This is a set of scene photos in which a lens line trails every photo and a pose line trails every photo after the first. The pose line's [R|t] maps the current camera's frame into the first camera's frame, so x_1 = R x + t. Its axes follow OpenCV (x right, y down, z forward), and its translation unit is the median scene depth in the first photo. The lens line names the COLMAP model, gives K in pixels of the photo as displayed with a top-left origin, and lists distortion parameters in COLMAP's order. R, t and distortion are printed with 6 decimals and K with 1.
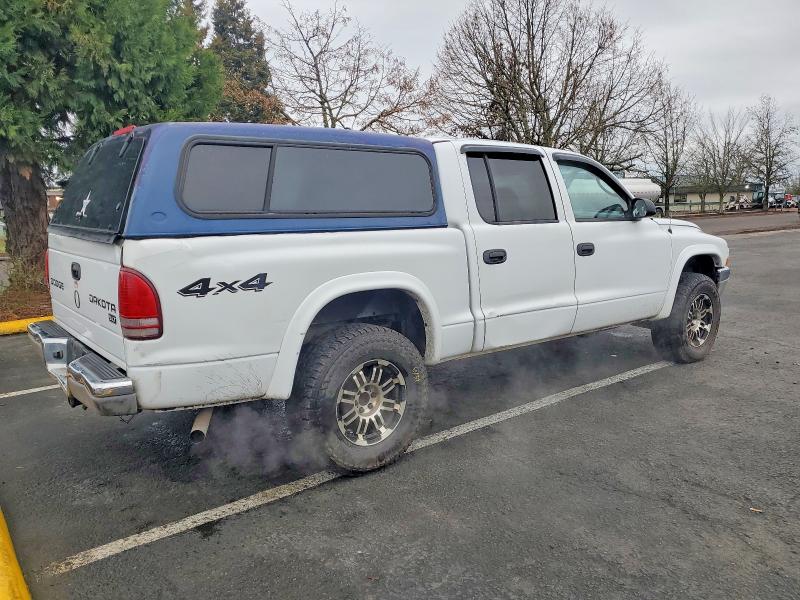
lens RADIAL K [[642.1, 0, 400.0], [0, 642.1, 300.0], [0, 0, 1]] dist [0.008783, 0.008099]
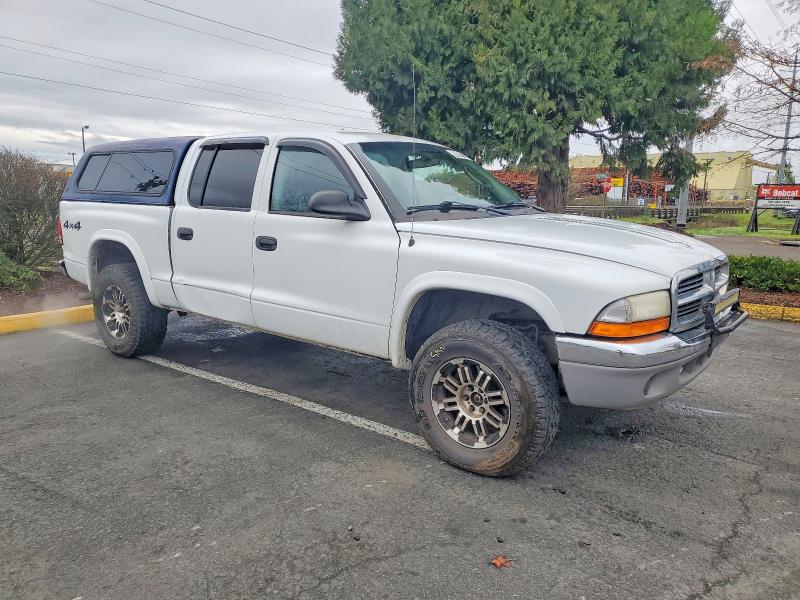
lens RADIAL K [[626.2, 0, 418.9], [0, 626.2, 324.3], [0, 0, 1]] dist [0.003260, 0.000971]
pose [[0.234482, 0.213429, -0.948402, 1.227773], [-0.176107, 0.968785, 0.174475, -0.163013], [0.956036, 0.126109, 0.264749, 0.993695]]
